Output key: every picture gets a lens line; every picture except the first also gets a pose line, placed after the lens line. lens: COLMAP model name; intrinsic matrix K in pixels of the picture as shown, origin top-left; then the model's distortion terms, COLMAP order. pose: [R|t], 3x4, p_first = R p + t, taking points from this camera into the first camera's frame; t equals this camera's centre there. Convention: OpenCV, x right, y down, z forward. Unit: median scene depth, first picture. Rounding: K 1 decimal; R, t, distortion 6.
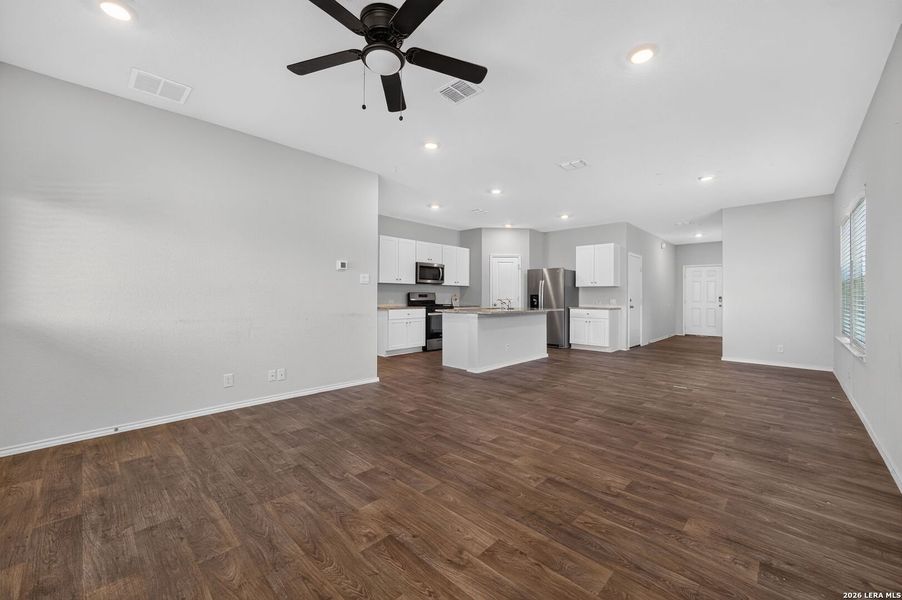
lens RADIAL K [[357.0, 0, 456.3], [0, 357.0, 294.7], [0, 0, 1]] dist [0.009431, 0.000184]
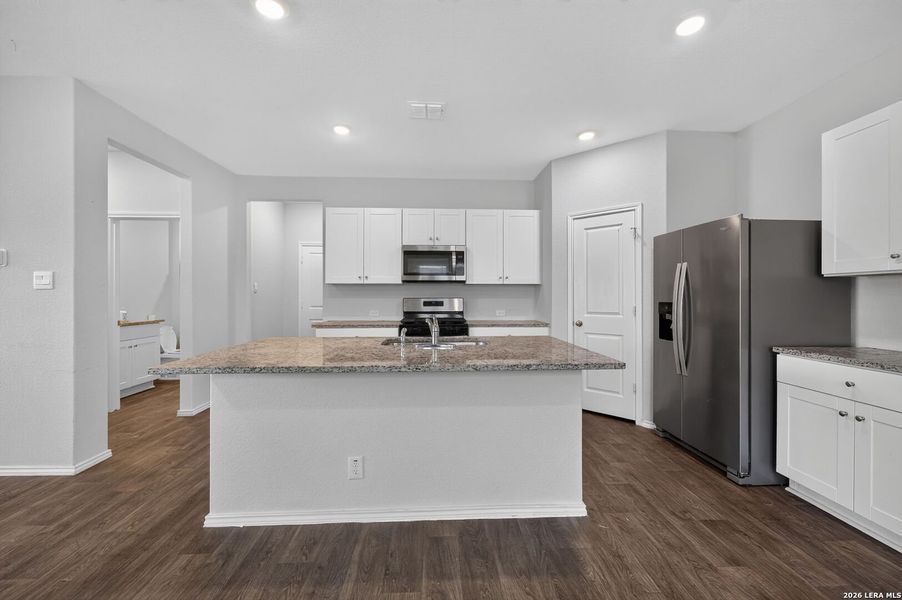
lens RADIAL K [[357.0, 0, 451.3], [0, 357.0, 296.1], [0, 0, 1]] dist [0.009431, 0.000184]
pose [[0.721578, -0.004513, -0.692318, 0.333242], [0.007782, 0.999968, 0.001592, -0.009762], [0.692289, -0.006536, 0.721590, 0.613733]]
